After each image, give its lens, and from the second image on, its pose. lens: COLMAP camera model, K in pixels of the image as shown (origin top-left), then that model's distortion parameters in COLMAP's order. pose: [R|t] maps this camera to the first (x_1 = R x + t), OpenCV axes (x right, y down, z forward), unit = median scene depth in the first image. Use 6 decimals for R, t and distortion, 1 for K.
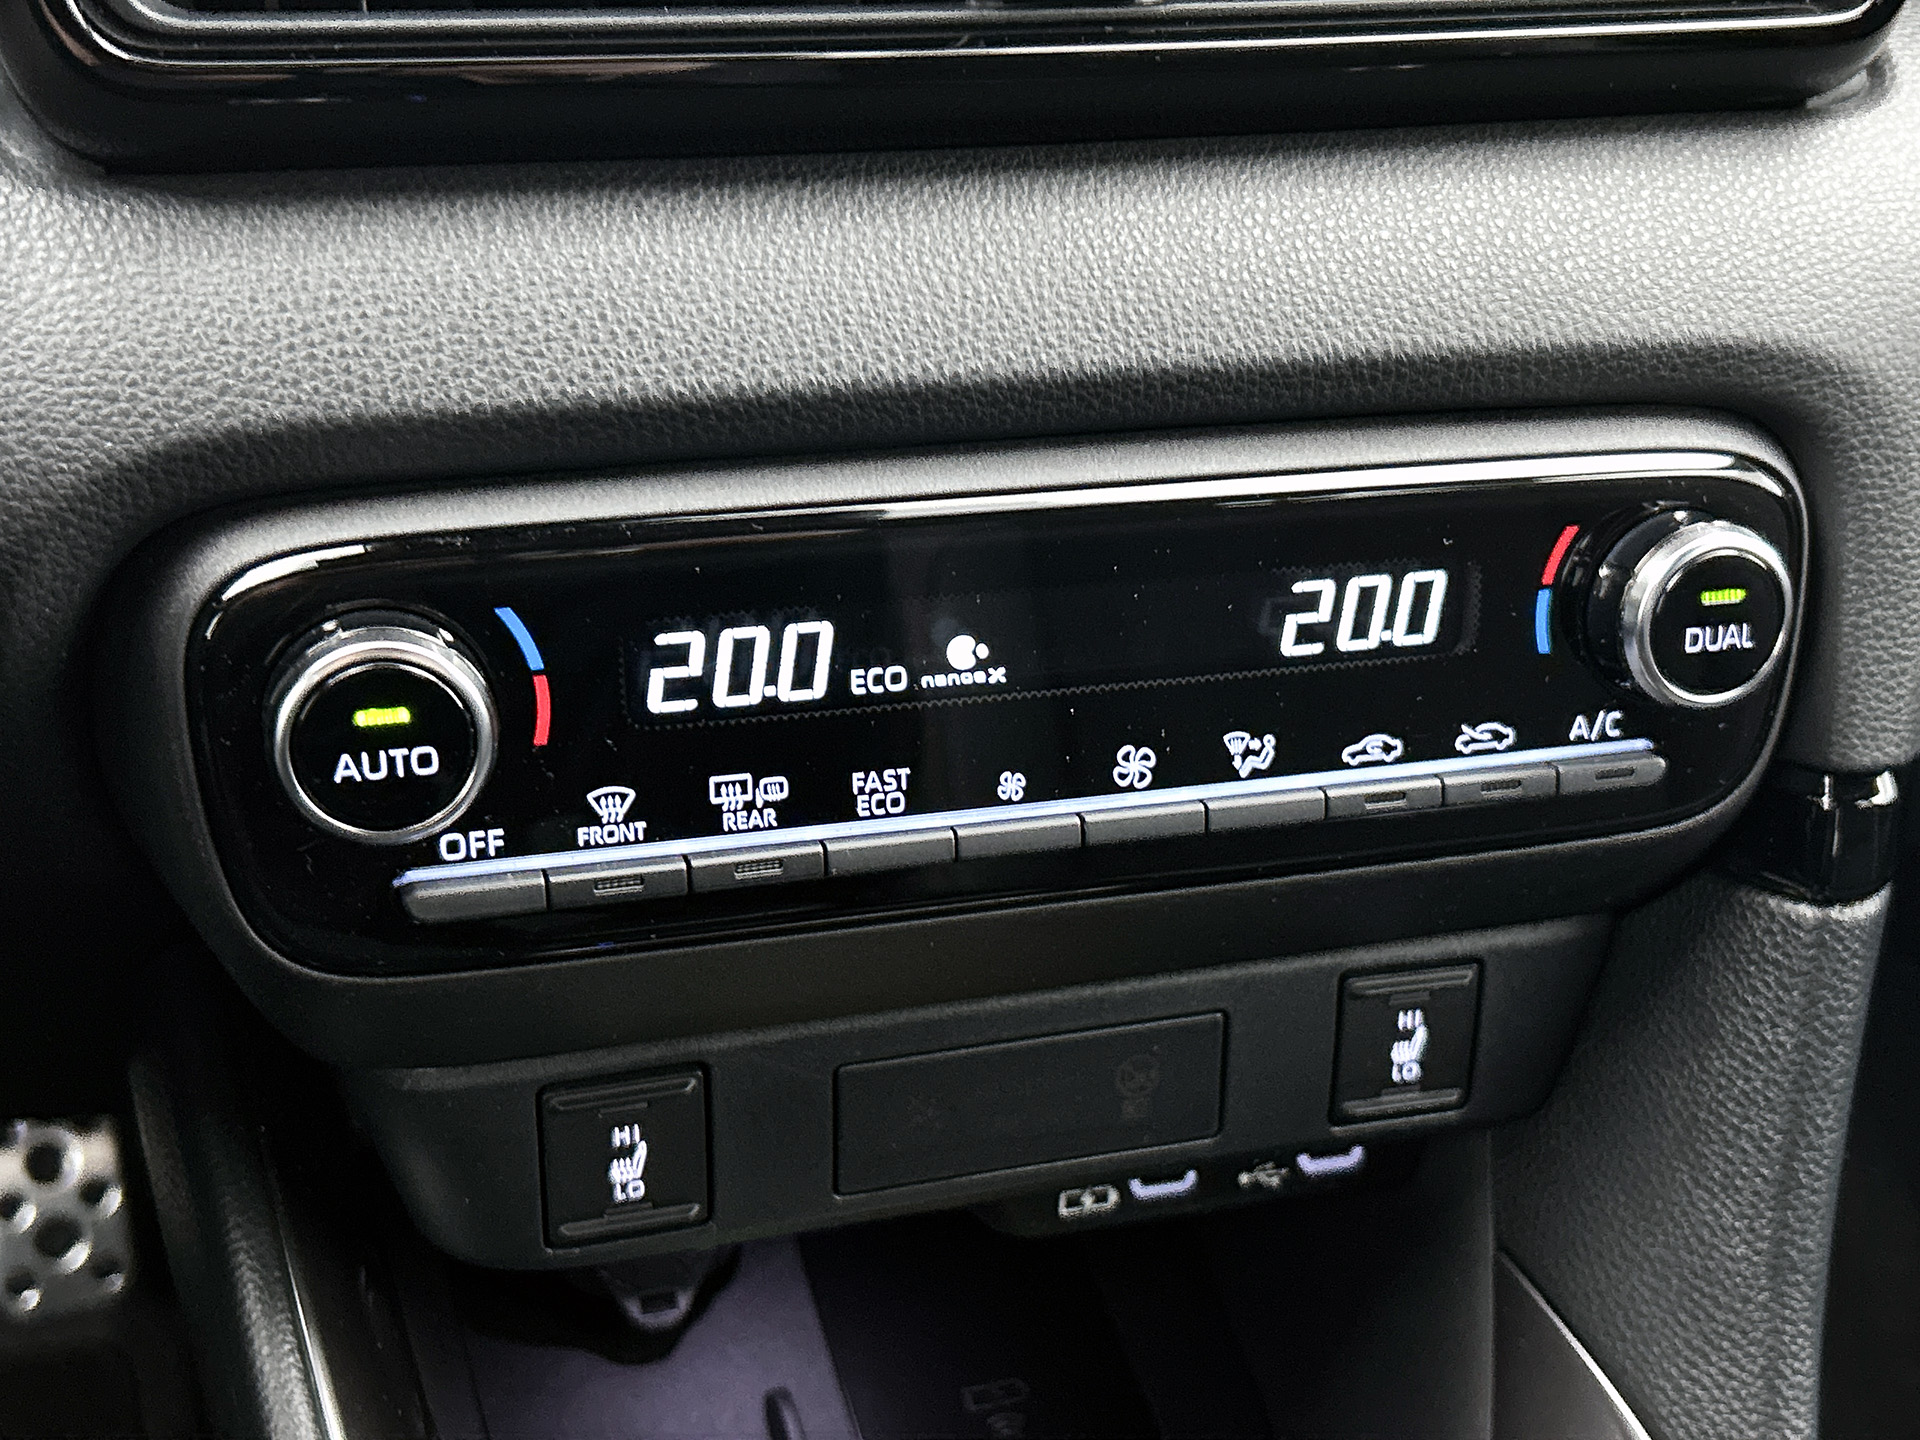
lens RADIAL K [[2262.8, 0, 973.2], [0, 2262.8, 716.4], [0, 0, 1]] dist [-0.108379, 0.000000]
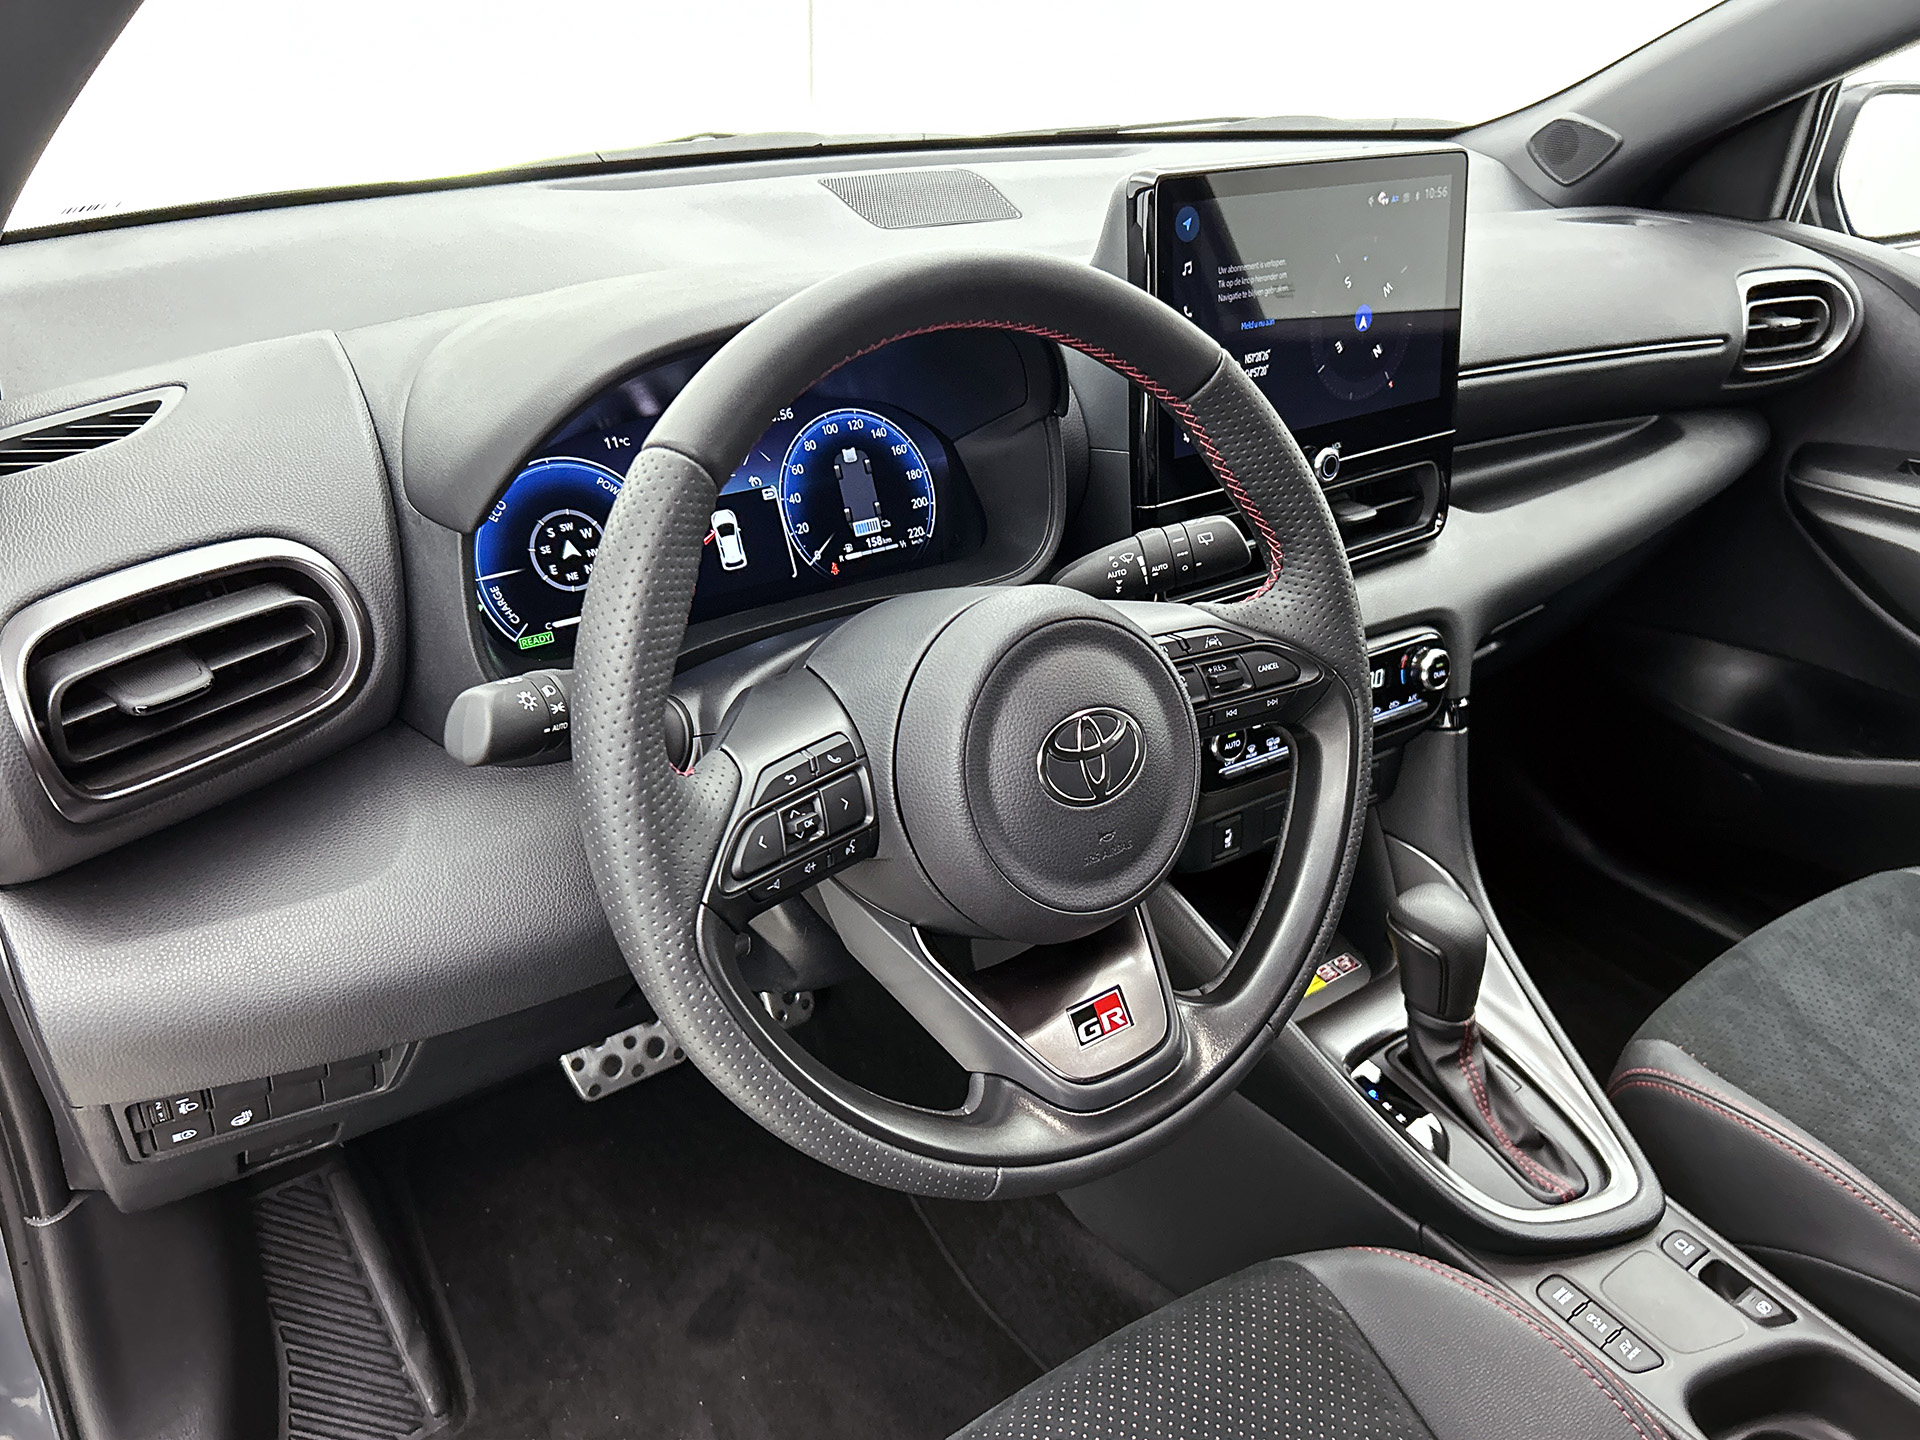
lens RADIAL K [[1531.4, 0, 1024.5], [0, 1531.4, 738.5], [0, 0, 1]] dist [0.038332, -0.025381]
pose [[0.941772, -0.180411, 0.283757, -1.370917], [0.185521, 0.982599, 0.008996, -0.090290], [-0.280442, 0.044170, 0.958854, -1.758909]]
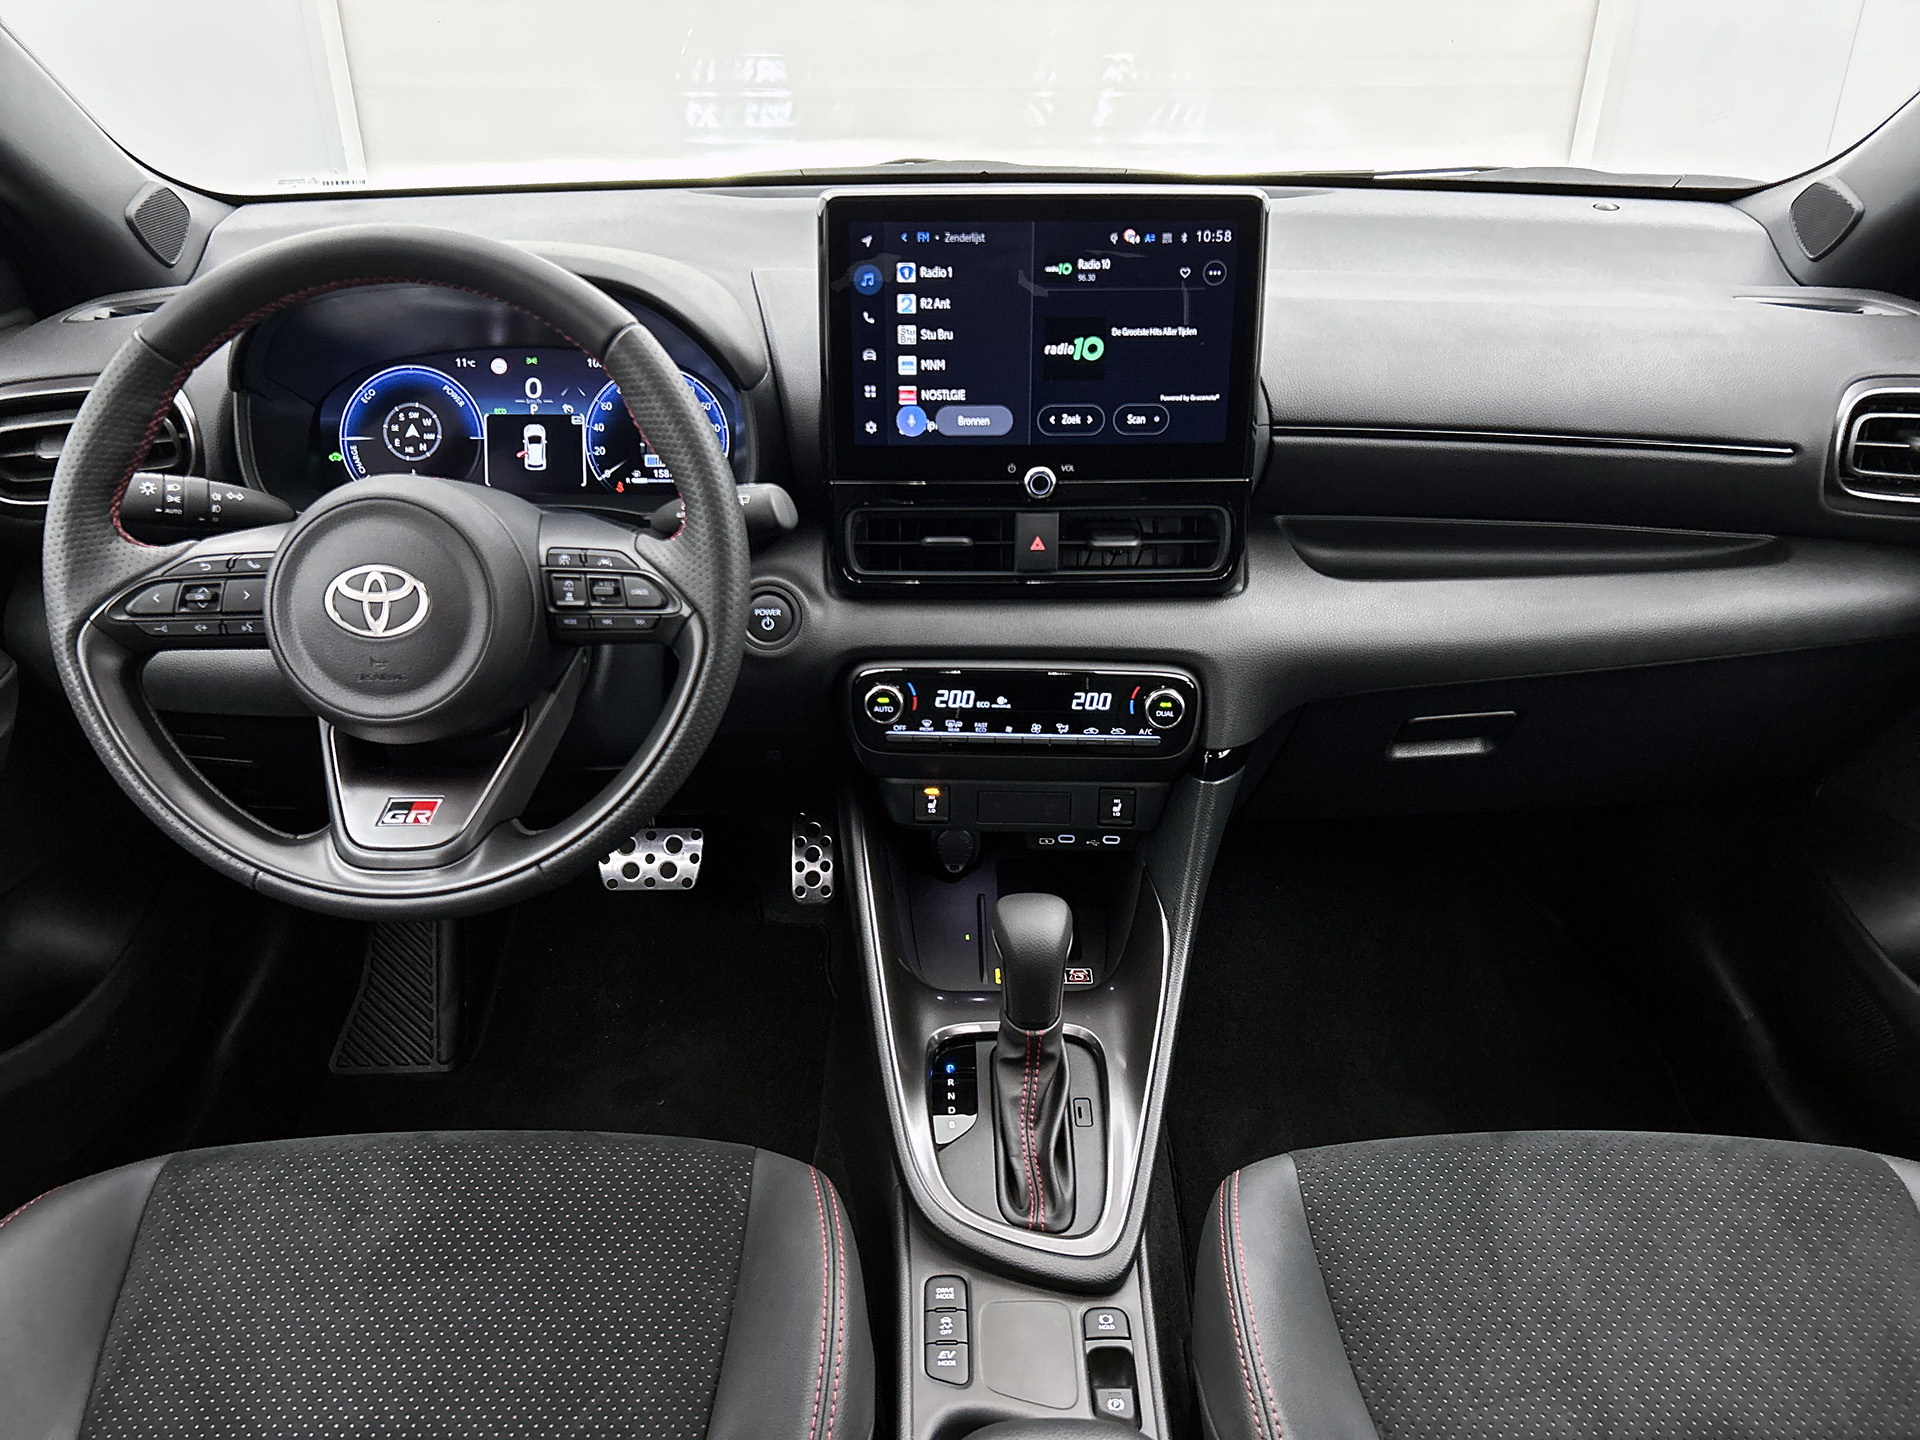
lens RADIAL K [[1521.1, 0, 973.5], [0, 1521.1, 728.4], [0, 0, 1]] dist [0.030011, -0.031060]
pose [[0.947615, 0.089032, -0.306756, 0.915498], [-0.106083, 0.993579, -0.039331, 0.160120], [0.301284, 0.069812, 0.950975, -2.065432]]
